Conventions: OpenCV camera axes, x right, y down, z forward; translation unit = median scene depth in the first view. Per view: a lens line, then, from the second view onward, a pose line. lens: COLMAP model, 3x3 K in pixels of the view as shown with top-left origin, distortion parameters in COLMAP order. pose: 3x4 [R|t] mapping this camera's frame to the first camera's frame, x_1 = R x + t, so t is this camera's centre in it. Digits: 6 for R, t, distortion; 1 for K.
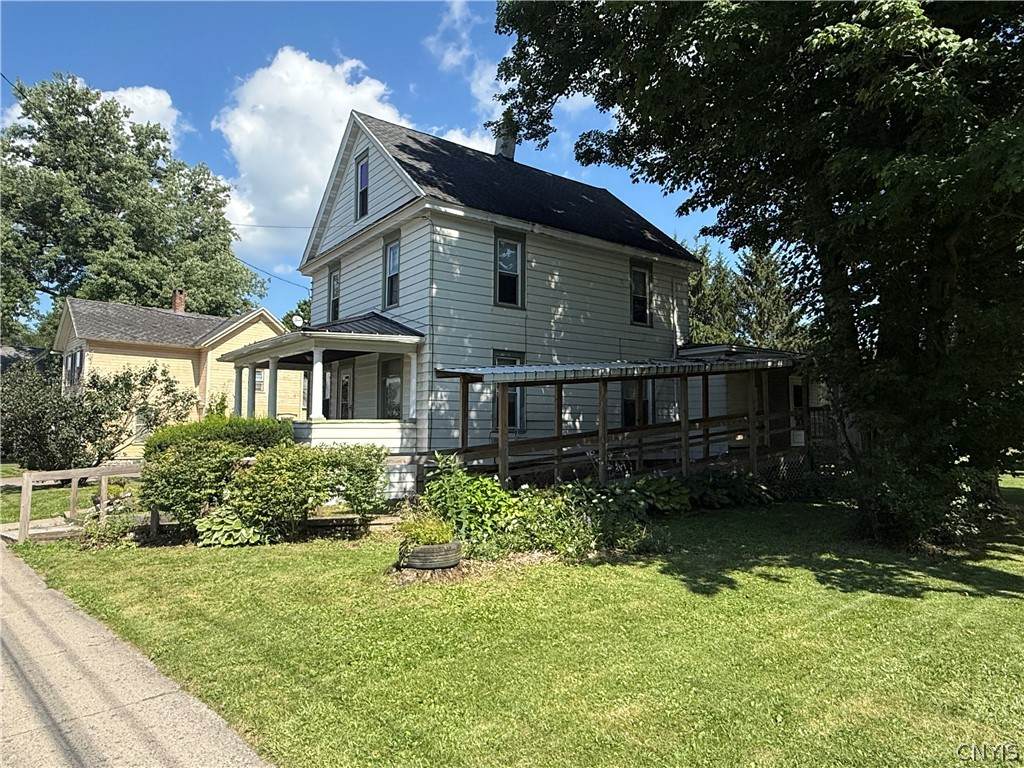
lens RADIAL K [[661.5, 0, 515.8], [0, 661.5, 382.4], [0, 0, 1]] dist [-0.016434, 0.000104]
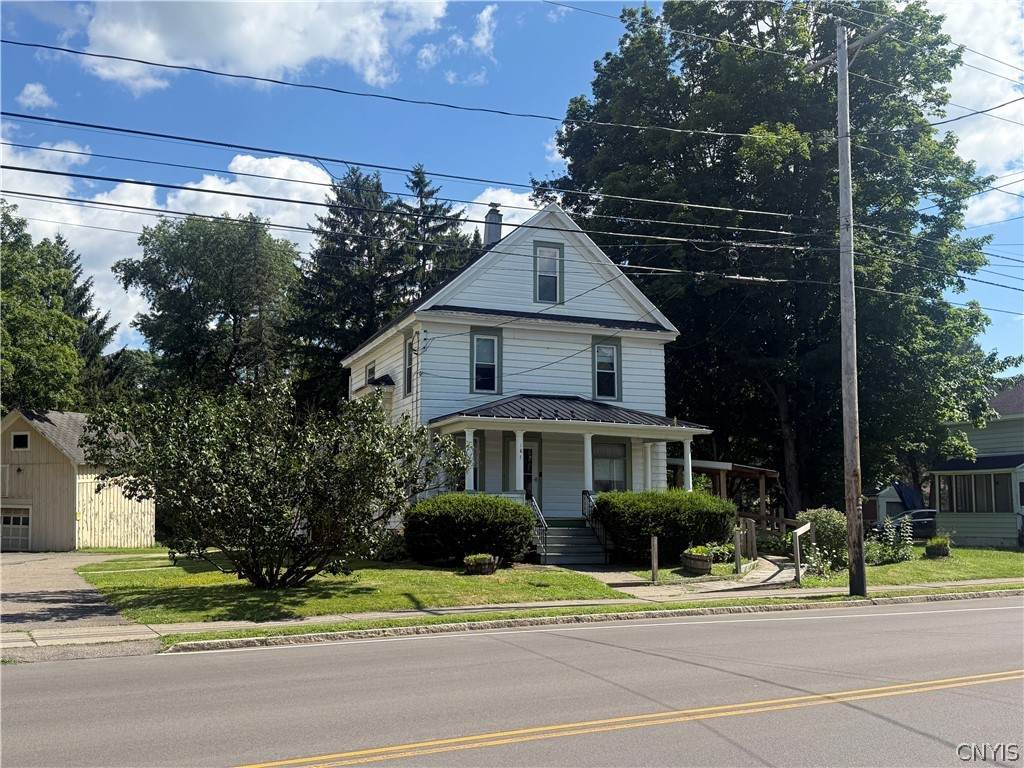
lens RADIAL K [[1029.0, 0, 516.6], [0, 1029.0, 384.4], [0, 0, 1]] dist [0.101130, 0.000000]
pose [[0.254329, 0.121436, 0.959464, -2.019621], [-0.071386, 0.991736, -0.106598, 0.070672], [-0.964480, -0.041381, 0.260896, 0.669897]]
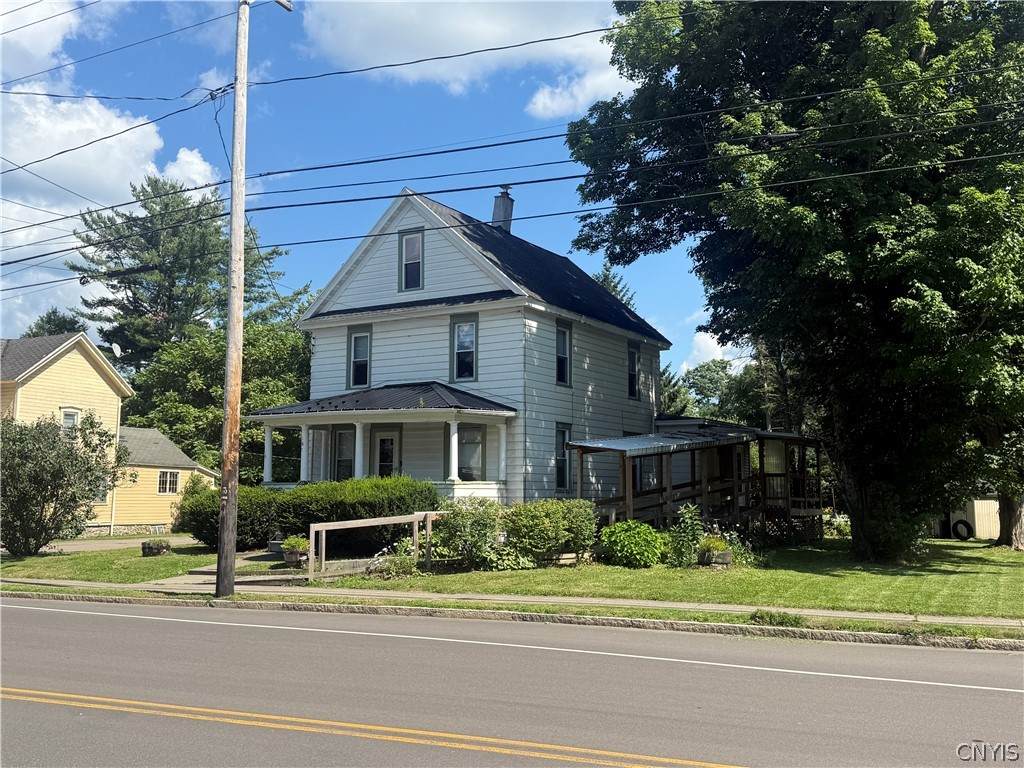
lens RADIAL K [[988.7, 0, 511.3], [0, 988.7, 385.4], [0, 0, 1]] dist [0.040912, 0.000000]
pose [[0.932454, 0.042894, 0.358732, -0.713143], [-0.029644, 0.998663, -0.042359, -0.036610], [-0.360069, 0.028864, 0.932479, -0.592159]]
